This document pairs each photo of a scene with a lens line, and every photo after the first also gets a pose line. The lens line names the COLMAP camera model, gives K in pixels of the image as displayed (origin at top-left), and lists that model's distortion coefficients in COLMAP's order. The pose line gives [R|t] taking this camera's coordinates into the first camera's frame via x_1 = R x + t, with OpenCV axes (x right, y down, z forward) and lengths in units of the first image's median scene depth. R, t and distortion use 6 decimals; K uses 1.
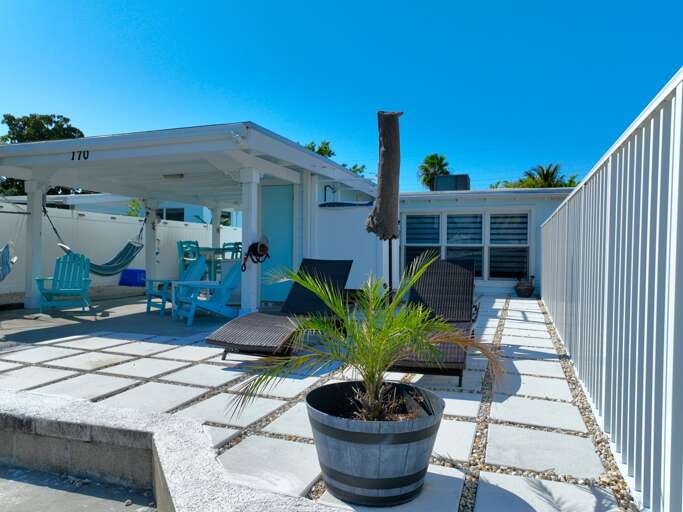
lens RADIAL K [[481.8, 0, 343.4], [0, 481.8, 261.6], [0, 0, 1]] dist [0.010539, 0.003206]
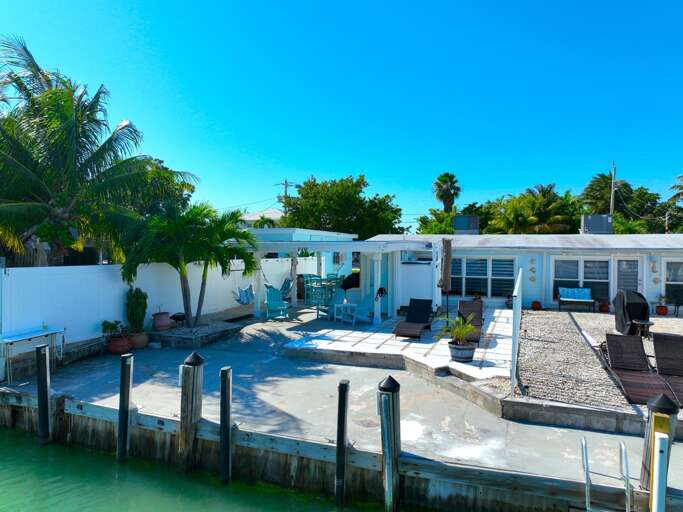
lens RADIAL K [[481.8, 0, 340.2], [0, 481.8, 251.0], [0, 0, 1]] dist [0.010539, 0.003206]
pose [[0.999773, -0.004855, -0.020744, -0.200998], [0.004628, 0.999929, -0.010984, -0.113353], [0.020796, 0.010885, 0.999724, -0.737784]]
